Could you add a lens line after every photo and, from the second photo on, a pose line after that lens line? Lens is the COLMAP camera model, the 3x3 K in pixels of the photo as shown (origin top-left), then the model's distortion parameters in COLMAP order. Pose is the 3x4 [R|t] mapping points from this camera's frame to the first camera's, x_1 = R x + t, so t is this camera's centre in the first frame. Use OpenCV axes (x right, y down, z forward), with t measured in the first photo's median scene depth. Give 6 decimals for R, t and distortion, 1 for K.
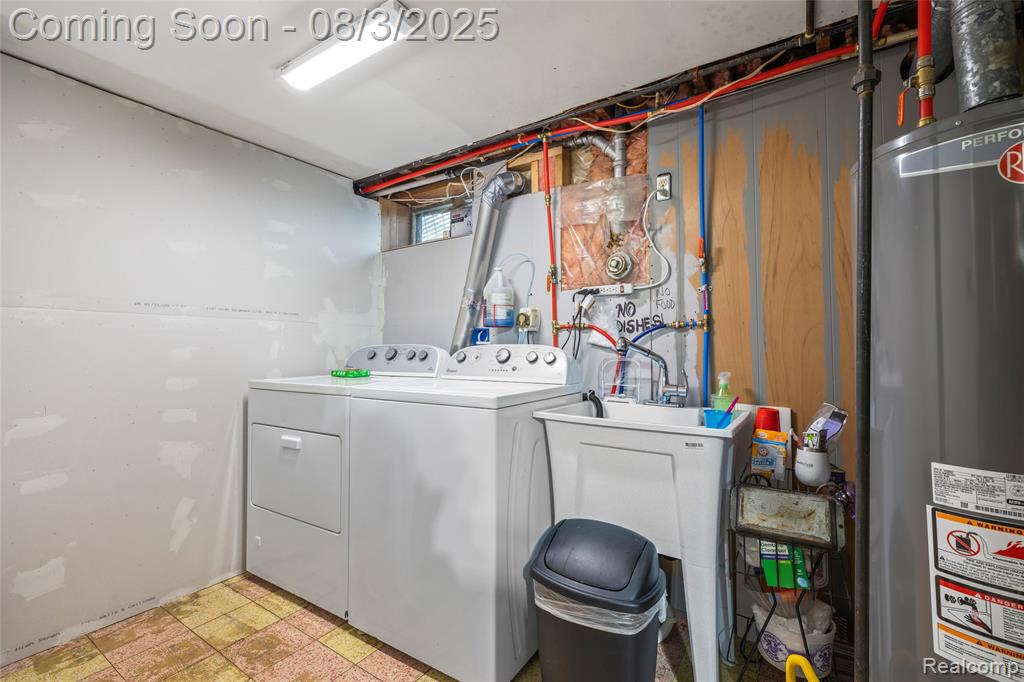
lens RADIAL K [[436.8, 0, 513.4], [0, 436.8, 339.5], [0, 0, 1]] dist [-0.006810, 0.000425]
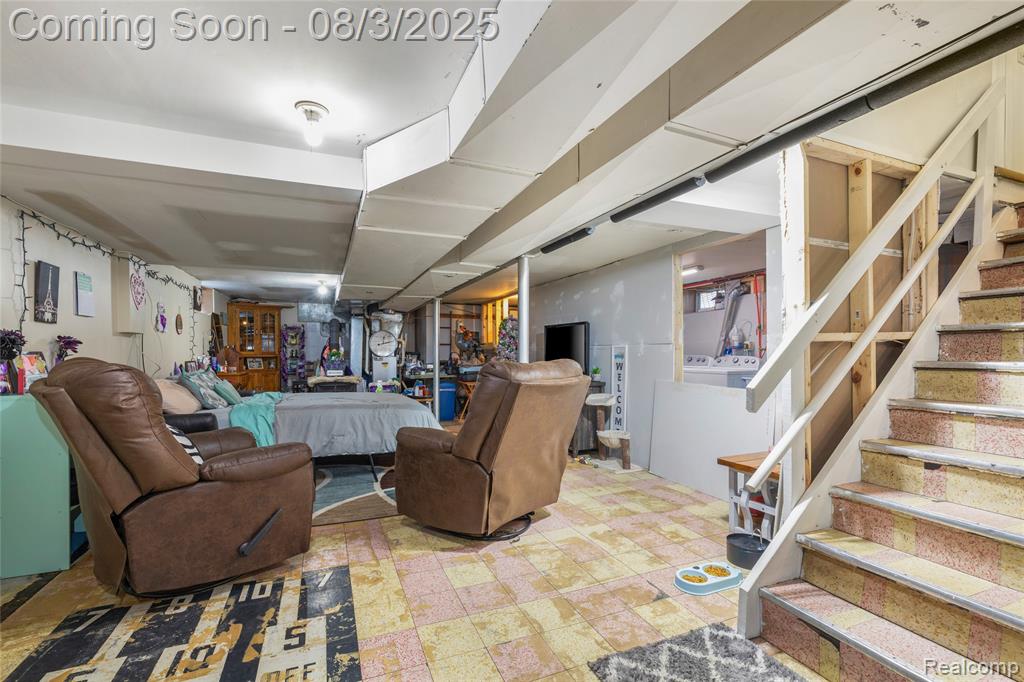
lens RADIAL K [[436.8, 0, 510.4], [0, 436.8, 347.9], [0, 0, 1]] dist [-0.006810, 0.000425]
pose [[0.827558, -0.000901, -0.561380, 0.294018], [0.006110, 0.999954, 0.007402, -0.058966], [0.561348, -0.009556, 0.827525, -1.748926]]
